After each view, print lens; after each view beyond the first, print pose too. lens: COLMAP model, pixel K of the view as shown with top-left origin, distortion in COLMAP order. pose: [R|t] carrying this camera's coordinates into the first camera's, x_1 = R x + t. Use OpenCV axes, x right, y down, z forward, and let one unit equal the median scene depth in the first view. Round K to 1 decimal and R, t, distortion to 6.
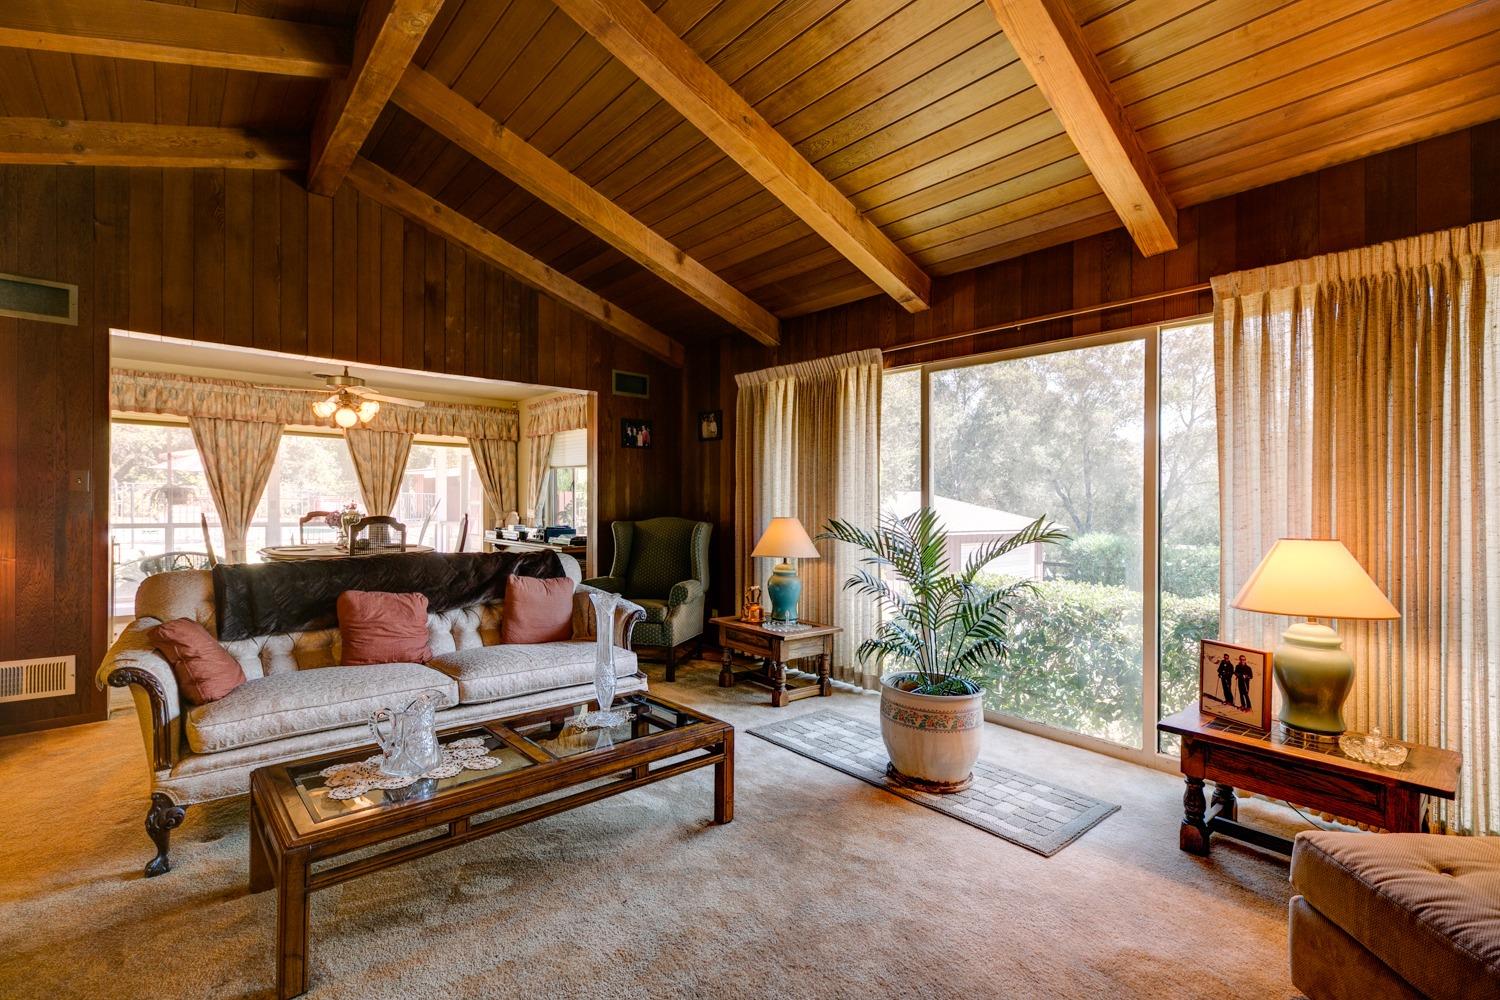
lens RADIAL K [[670.7, 0, 727.5], [0, 670.7, 500.4], [0, 0, 1]] dist [0.003882, 0.000567]
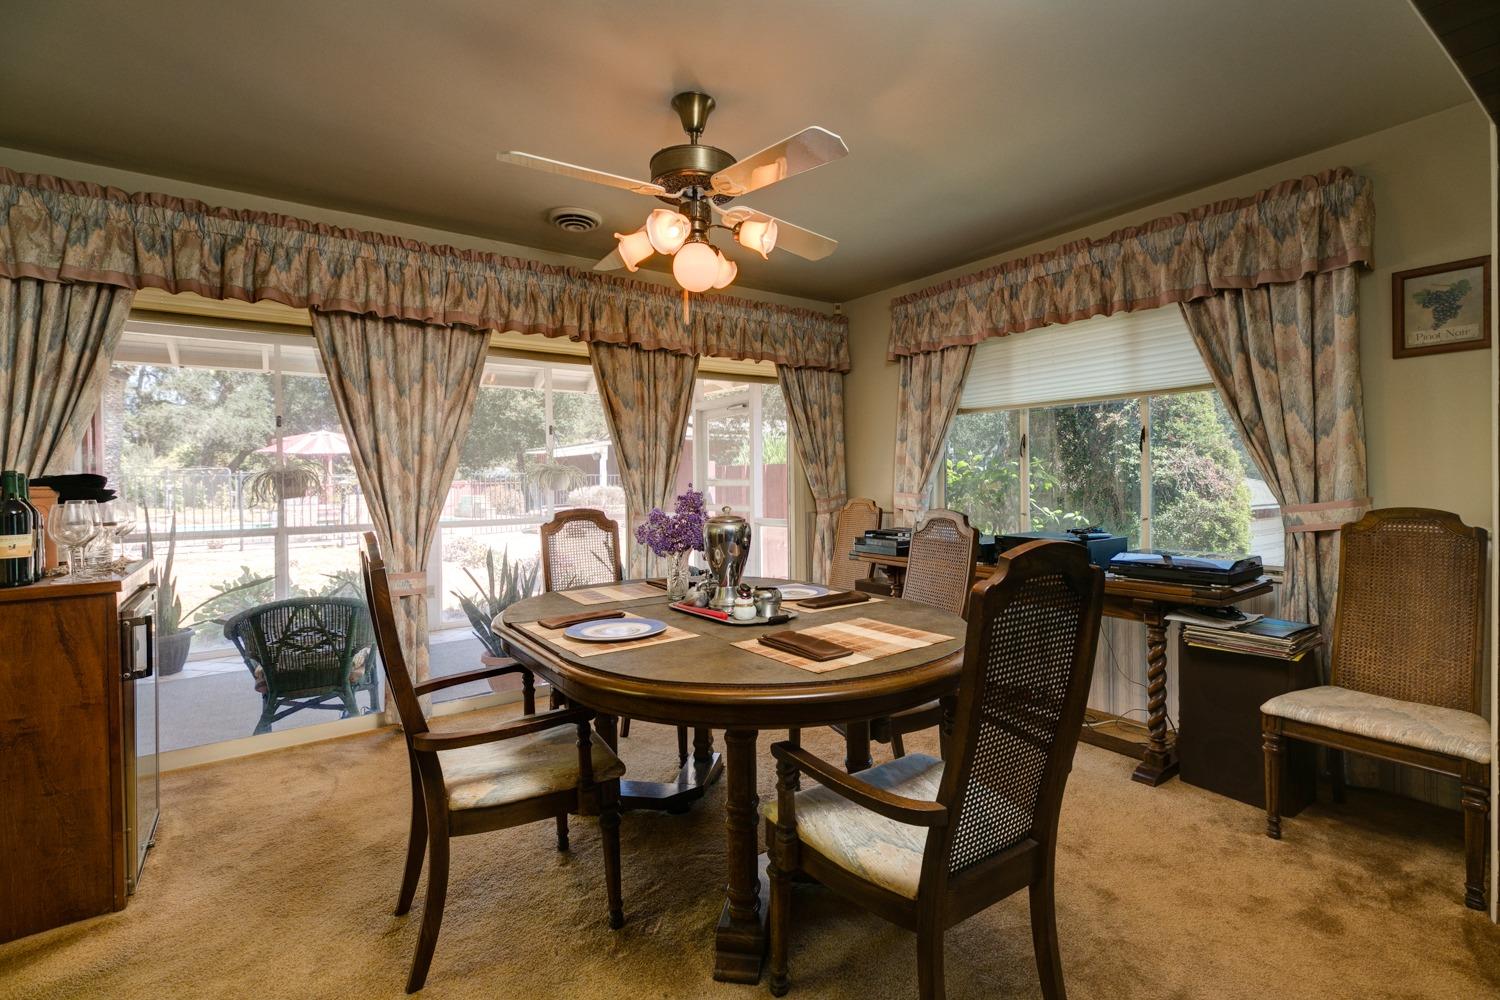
lens RADIAL K [[670.7, 0, 729.5], [0, 670.7, 479.2], [0, 0, 1]] dist [0.003882, 0.000567]
pose [[0.994346, -0.023623, -0.103524, -0.422310], [0.024138, 0.999702, 0.003720, -0.003575], [0.103406, -0.006198, 0.994620, 0.510445]]
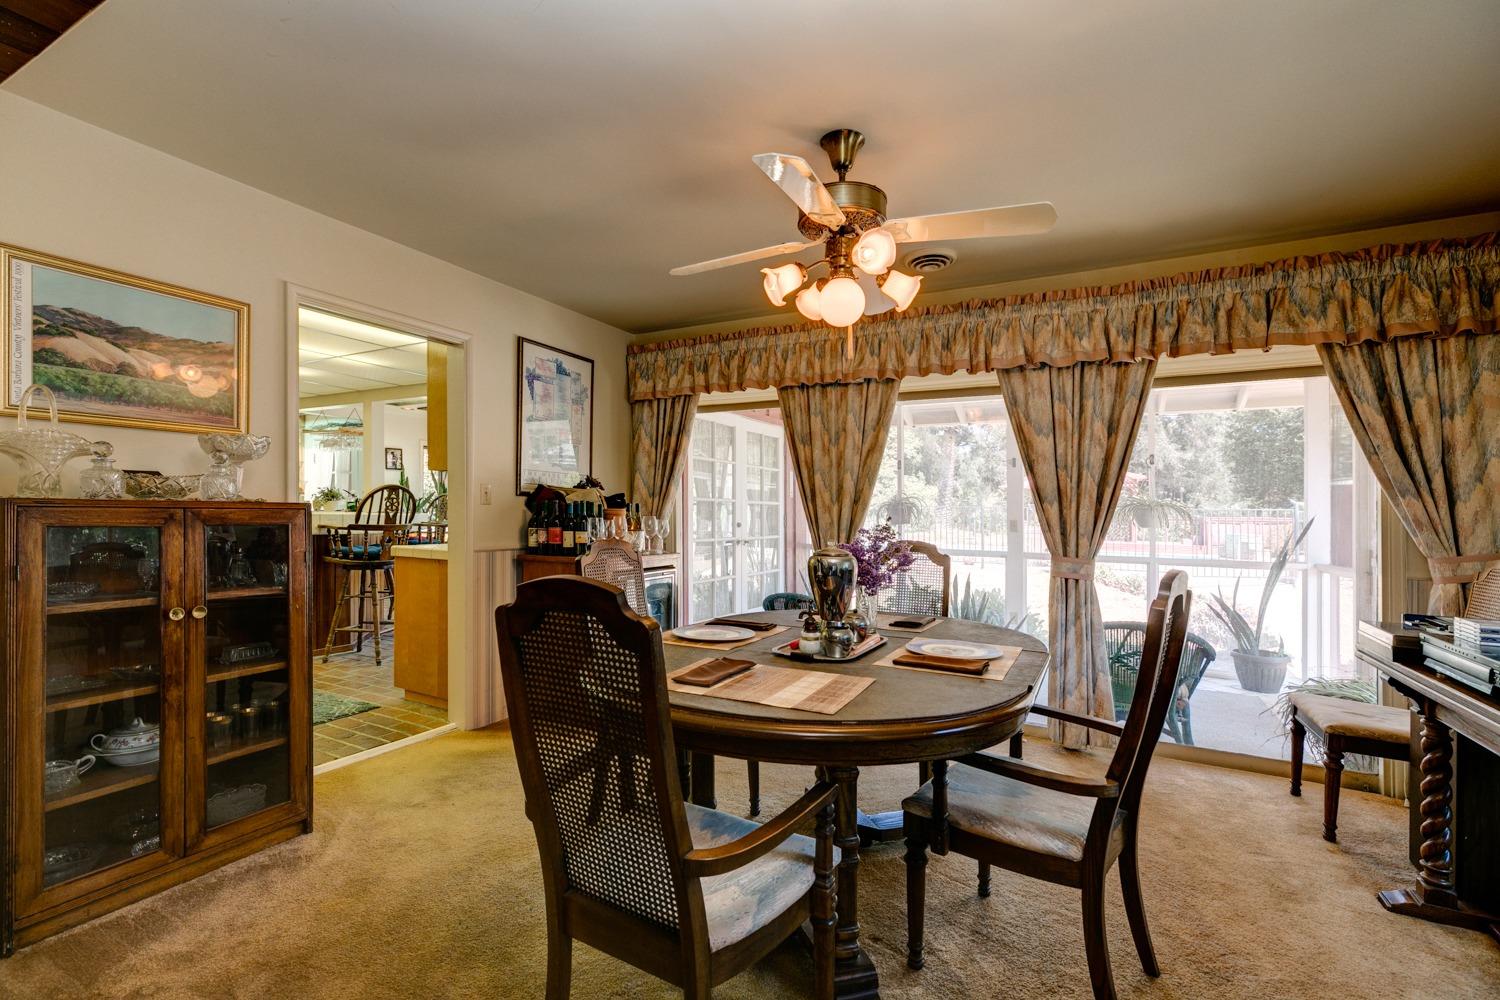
lens RADIAL K [[670.7, 0, 754.3], [0, 670.7, 502.4], [0, 0, 1]] dist [0.003882, 0.000567]
pose [[0.361255, -0.017167, -0.932309, -0.184063], [-0.006261, 0.999763, -0.020835, -0.000935], [0.932446, 0.013364, 0.361062, 0.668500]]
